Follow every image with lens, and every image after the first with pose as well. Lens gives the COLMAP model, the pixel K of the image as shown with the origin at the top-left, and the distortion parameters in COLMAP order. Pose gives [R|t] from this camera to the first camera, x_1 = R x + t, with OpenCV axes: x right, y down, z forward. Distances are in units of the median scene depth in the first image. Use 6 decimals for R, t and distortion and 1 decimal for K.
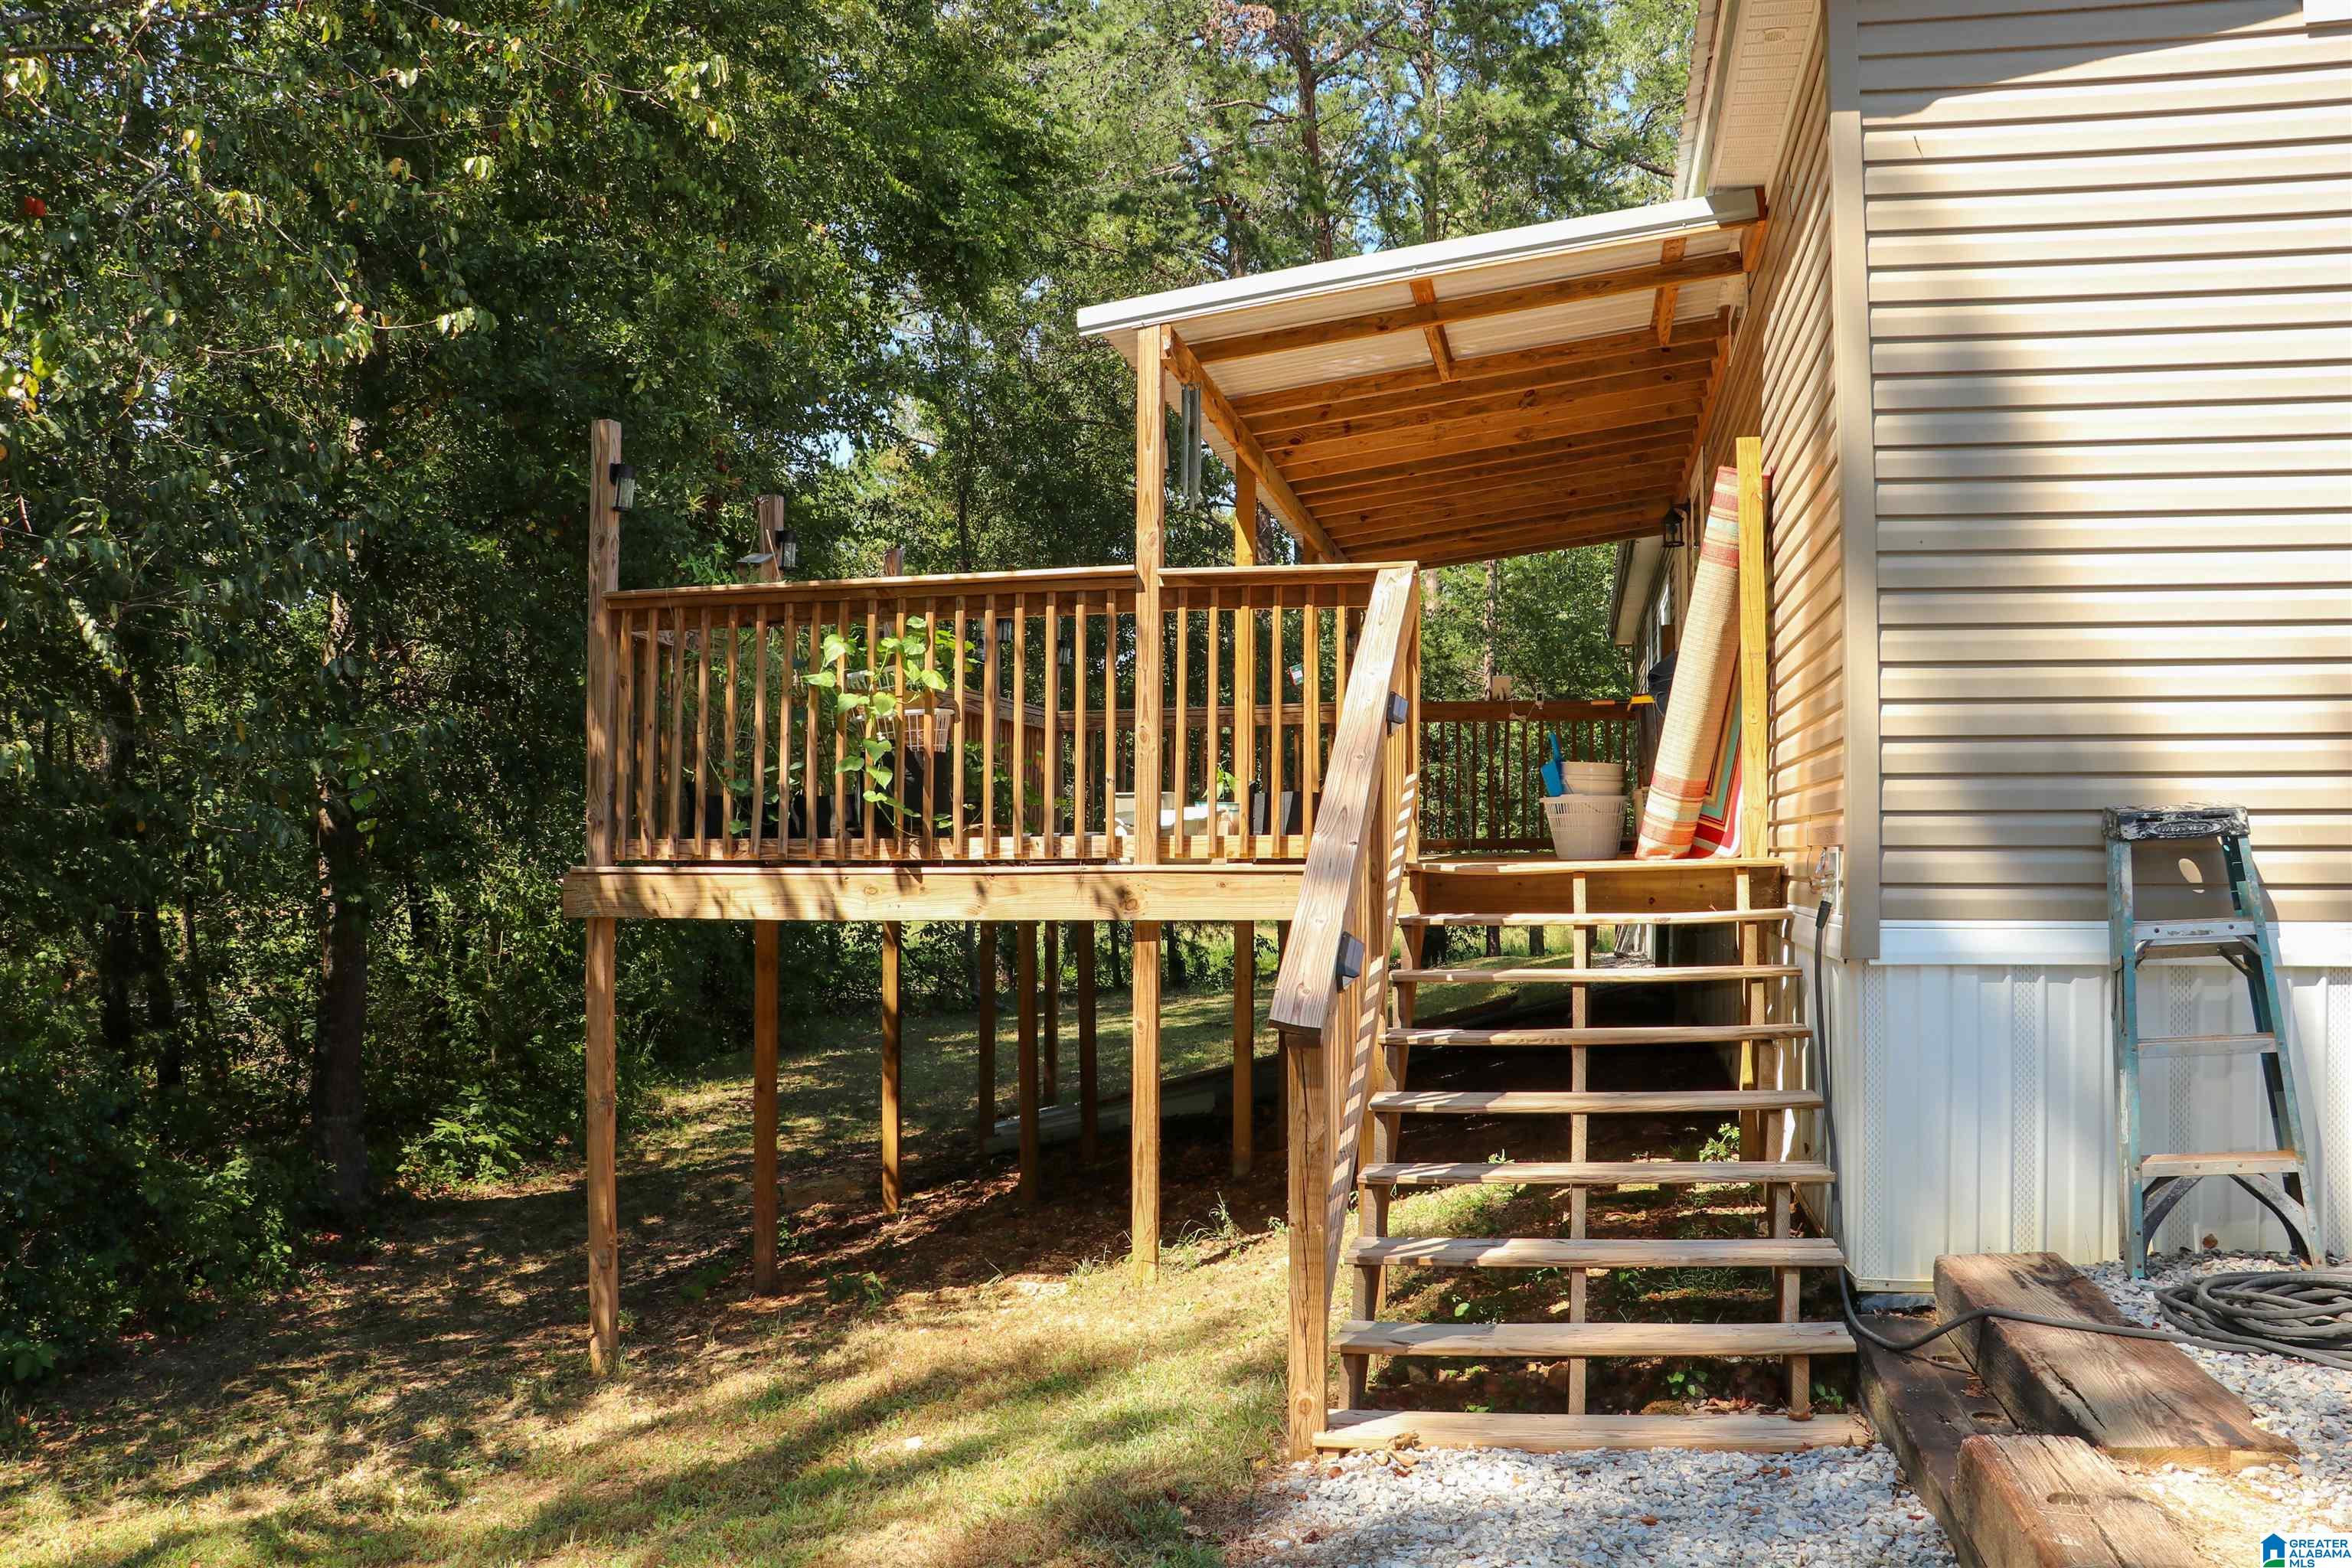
lens RADIAL K [[1911.2, 0, 1176.0], [0, 1911.2, 784.0], [0, 0, 1]] dist [-0.198369, 0.140673]
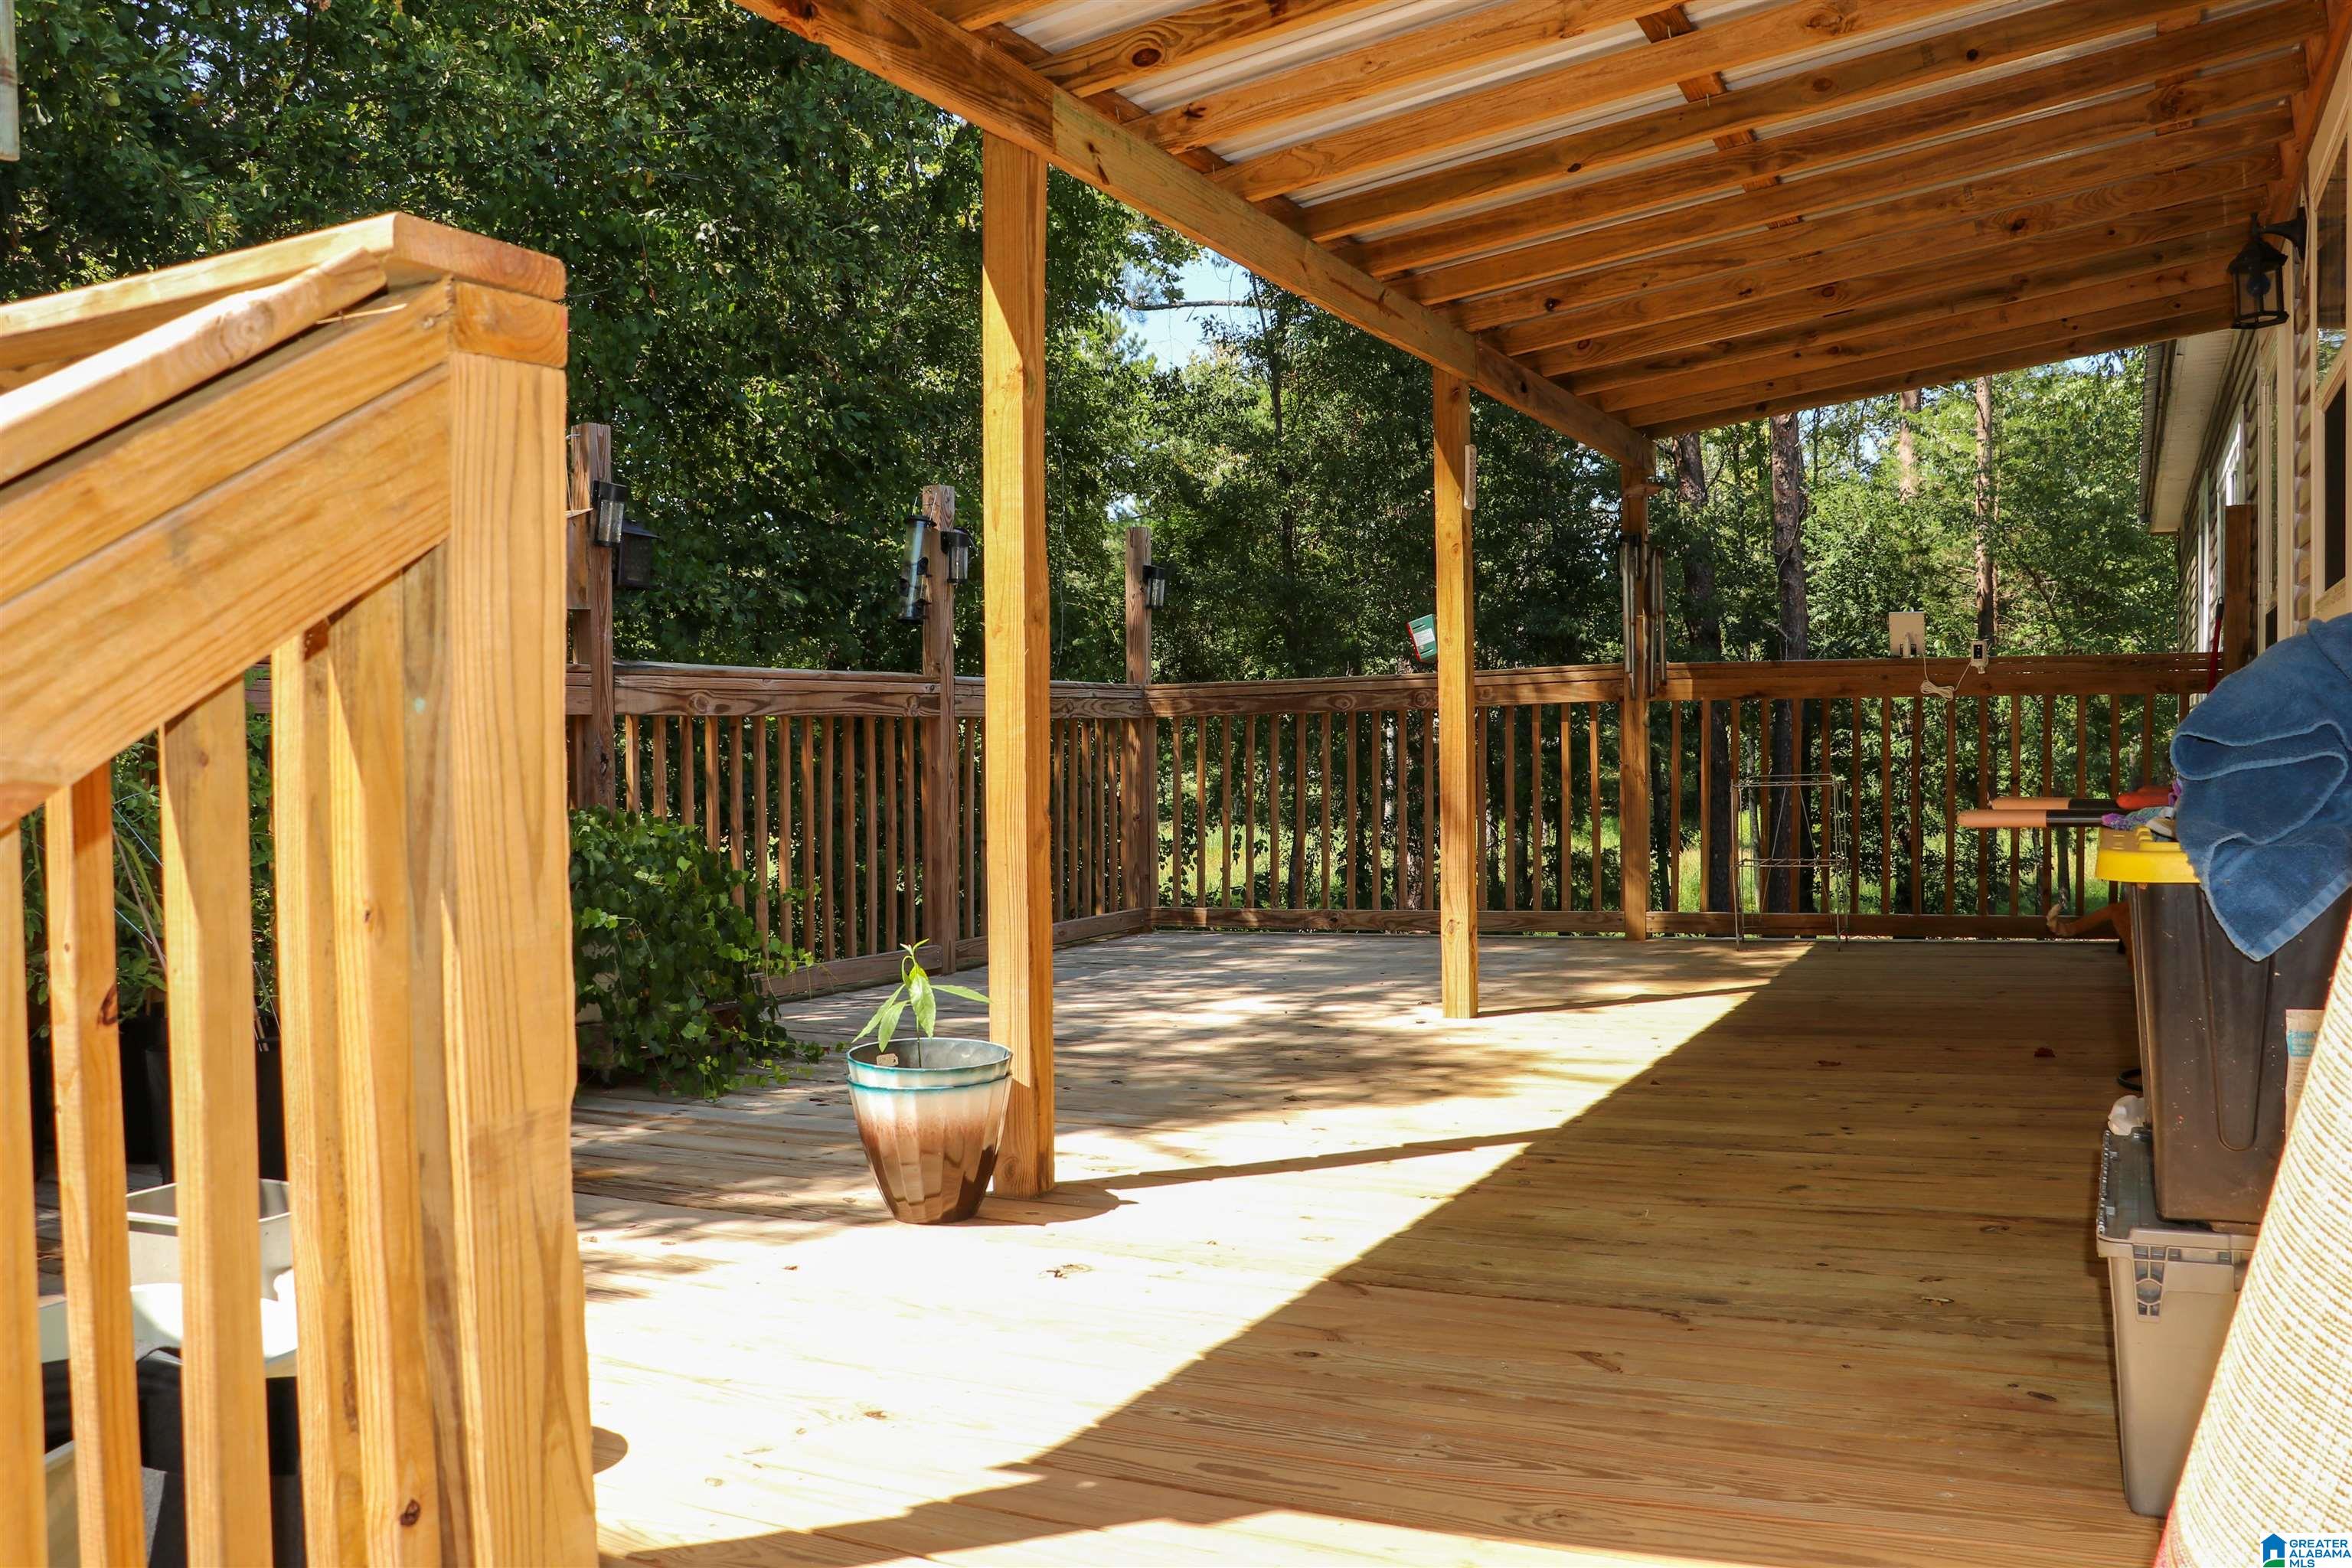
lens RADIAL K [[1911.2, 0, 1176.0], [0, 1911.2, 784.0], [0, 0, 1]] dist [-0.198369, 0.140673]
pose [[0.963922, -0.005338, -0.266133, 0.050201], [0.019676, 0.998493, 0.051237, -0.017411], [0.265458, -0.054625, 0.962574, 0.200353]]
